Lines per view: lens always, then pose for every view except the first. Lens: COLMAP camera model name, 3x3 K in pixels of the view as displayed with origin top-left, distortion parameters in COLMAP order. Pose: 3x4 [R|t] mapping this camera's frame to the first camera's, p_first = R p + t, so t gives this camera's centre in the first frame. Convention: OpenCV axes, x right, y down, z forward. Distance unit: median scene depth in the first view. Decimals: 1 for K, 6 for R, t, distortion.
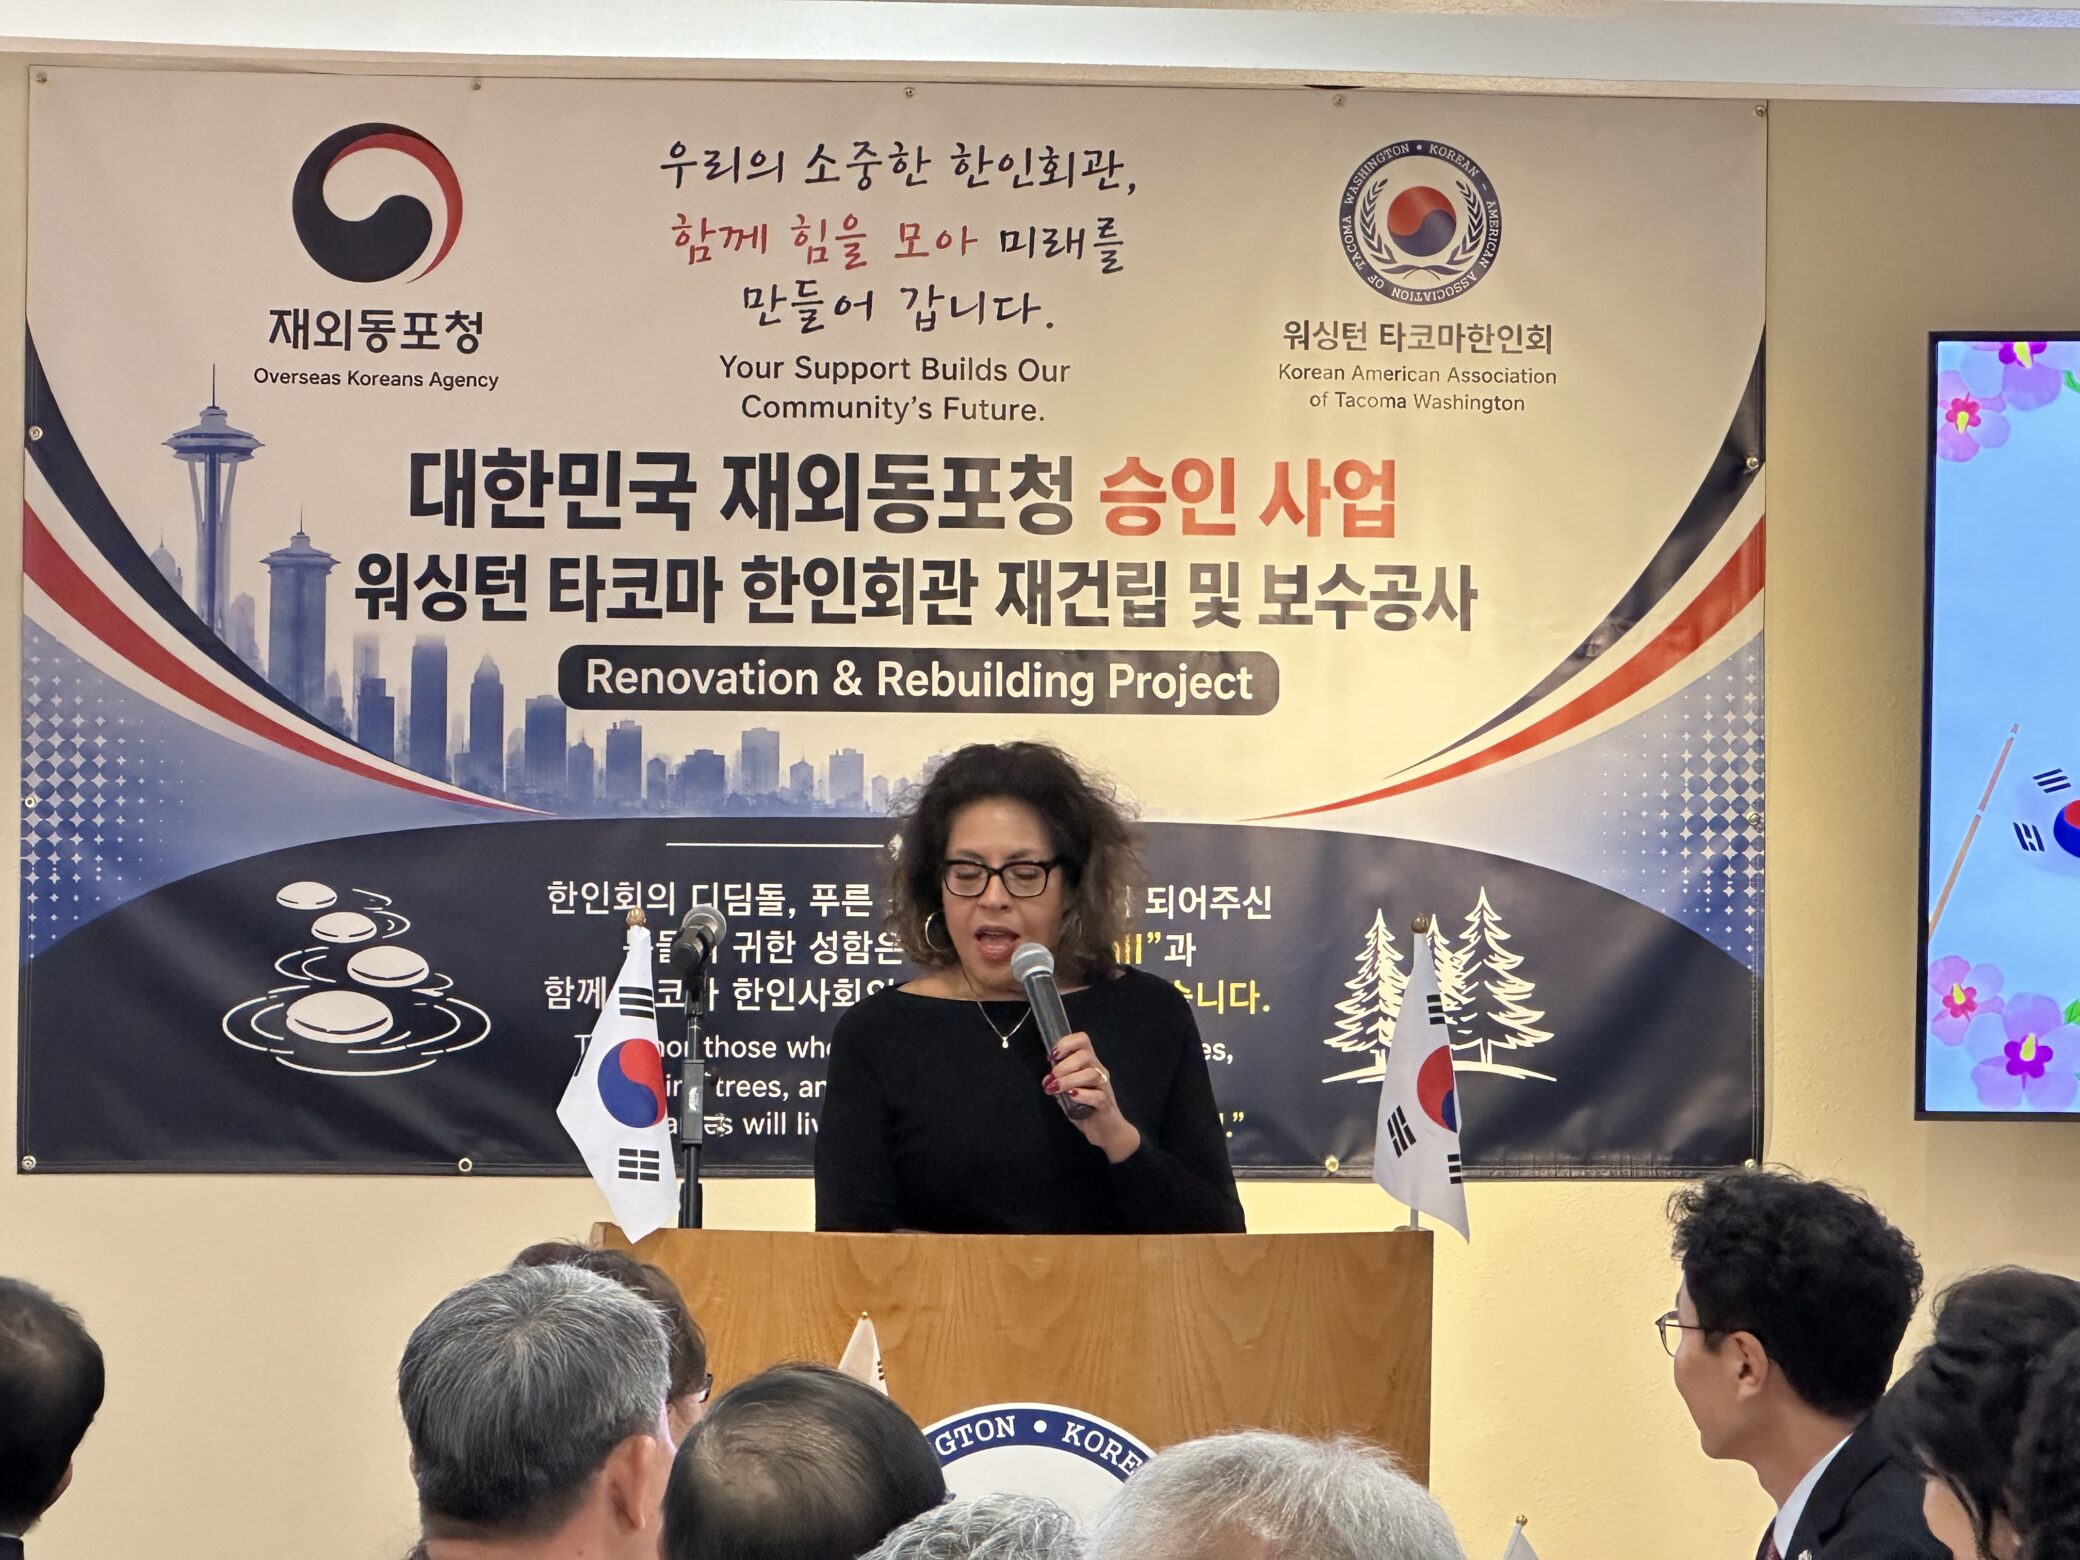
lens RADIAL K [[7540.0, 0, 1040.0], [0, 7540.0, 780.0], [0, 0, 1]] dist [-0.835378, 28.562926]
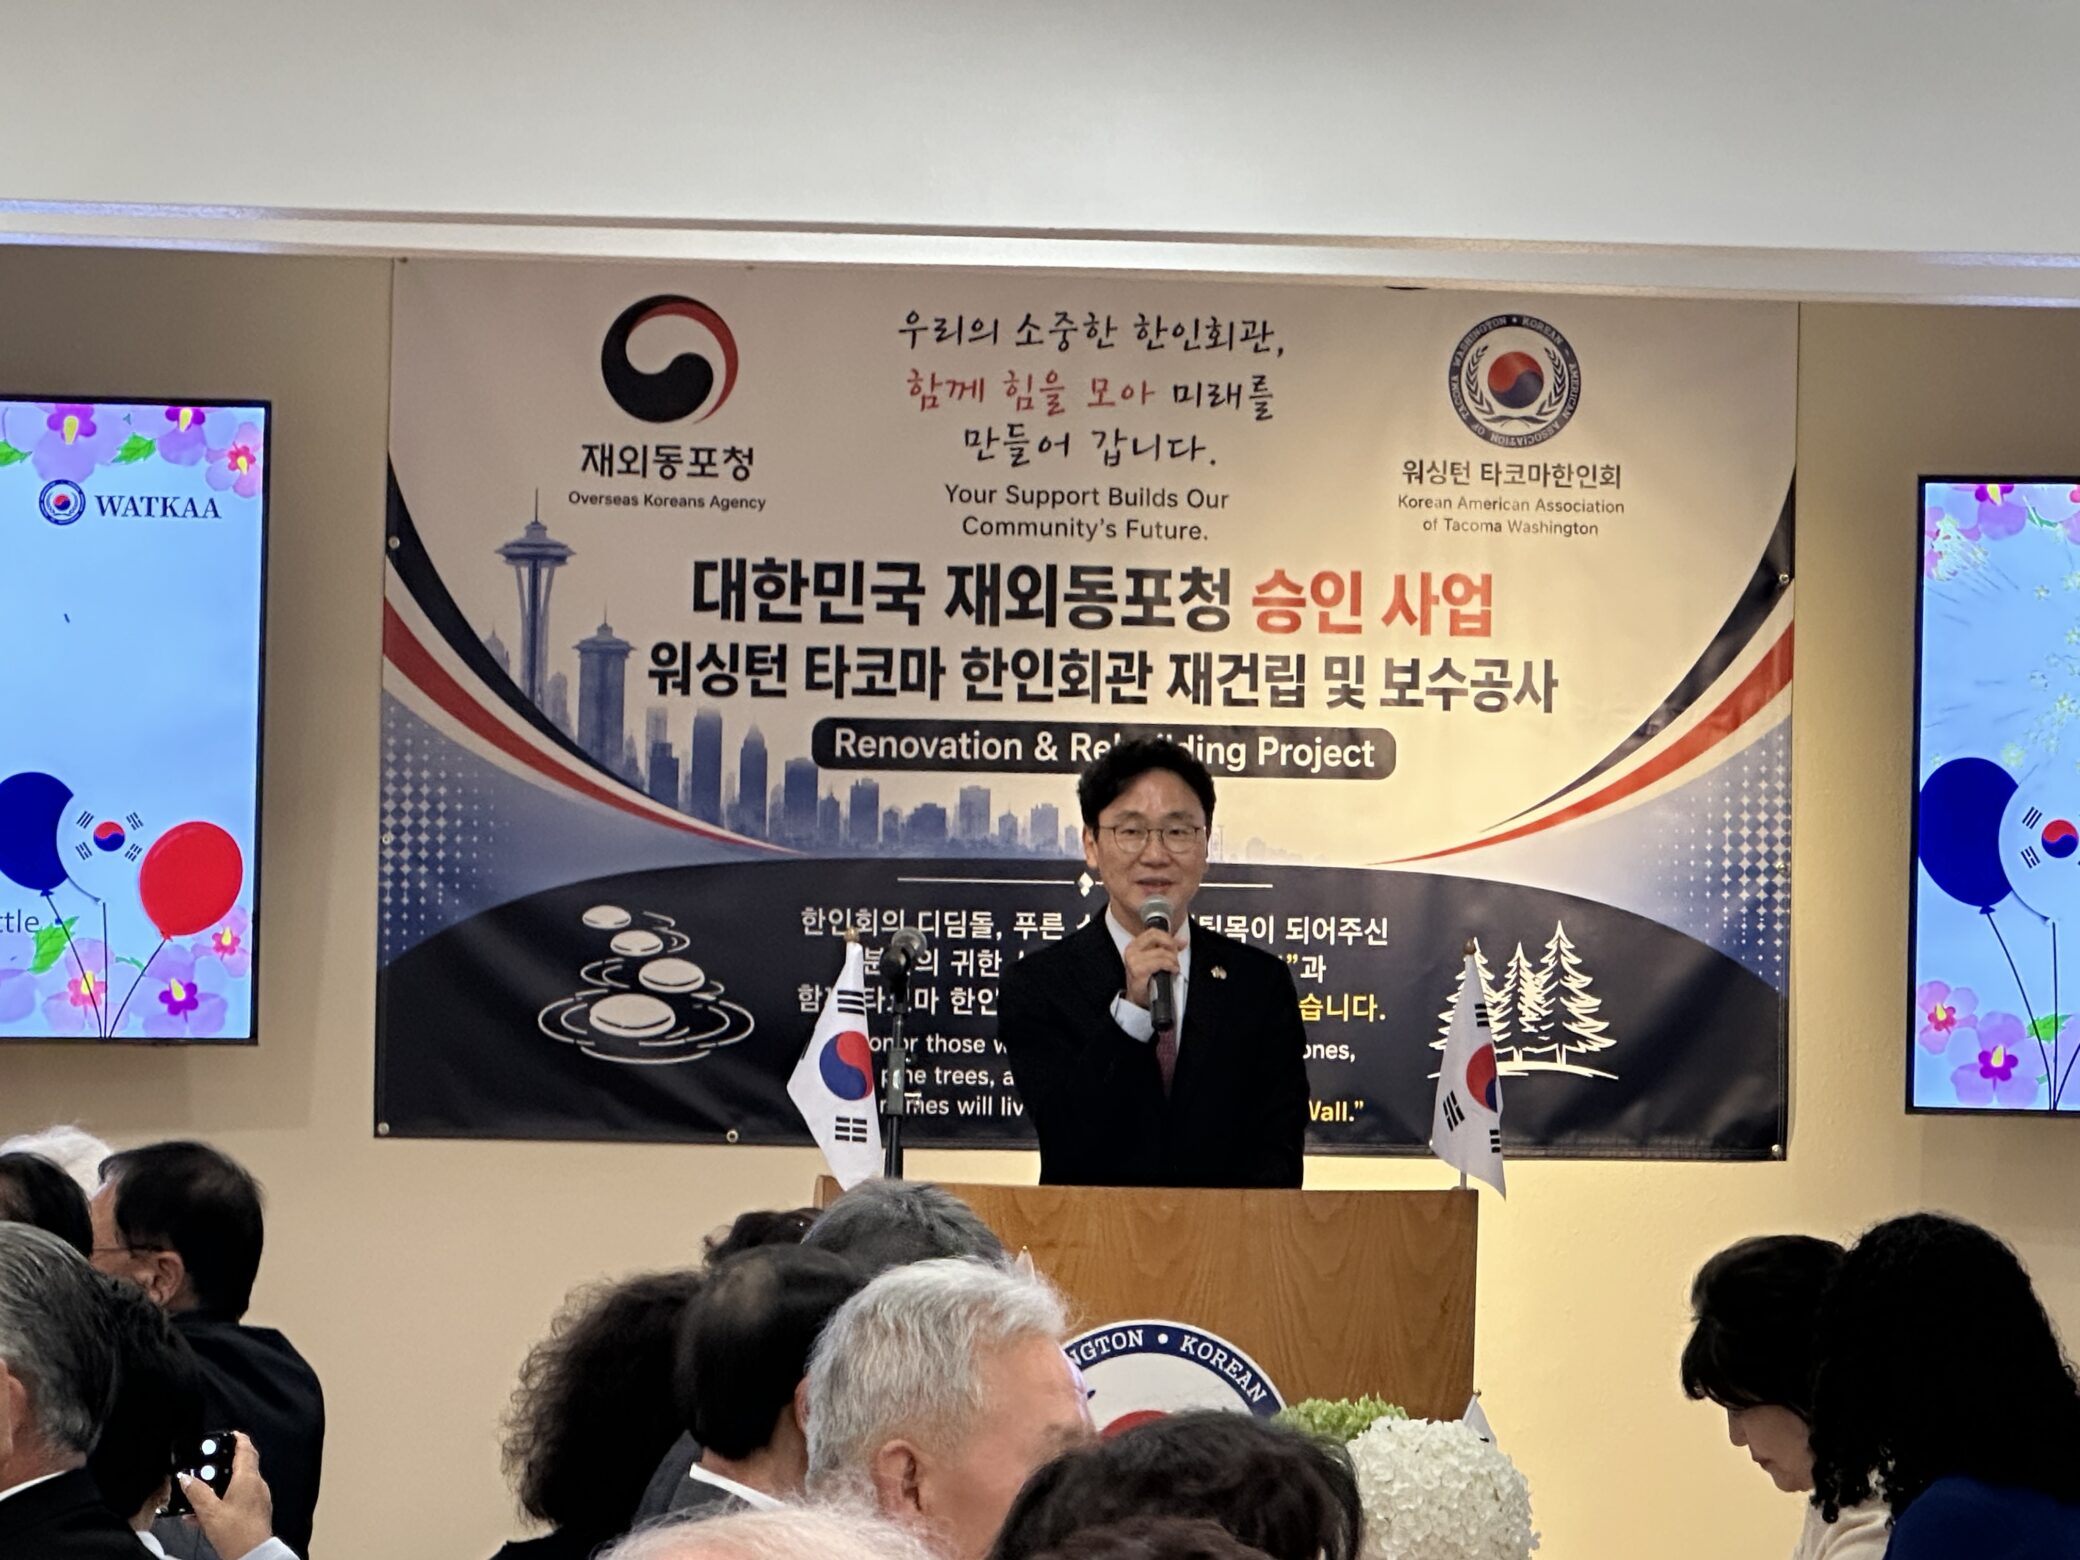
lens RADIAL K [[7011.1, 0, 1040.0], [0, 7011.1, 780.0], [0, 0, 1]] dist [-0.864123, 31.298288]
pose [[0.998898, 0.010277, -0.045785, 0.026185], [-0.010567, 0.999926, -0.006088, -0.000992], [0.045719, 0.006565, 0.998933, -0.149318]]
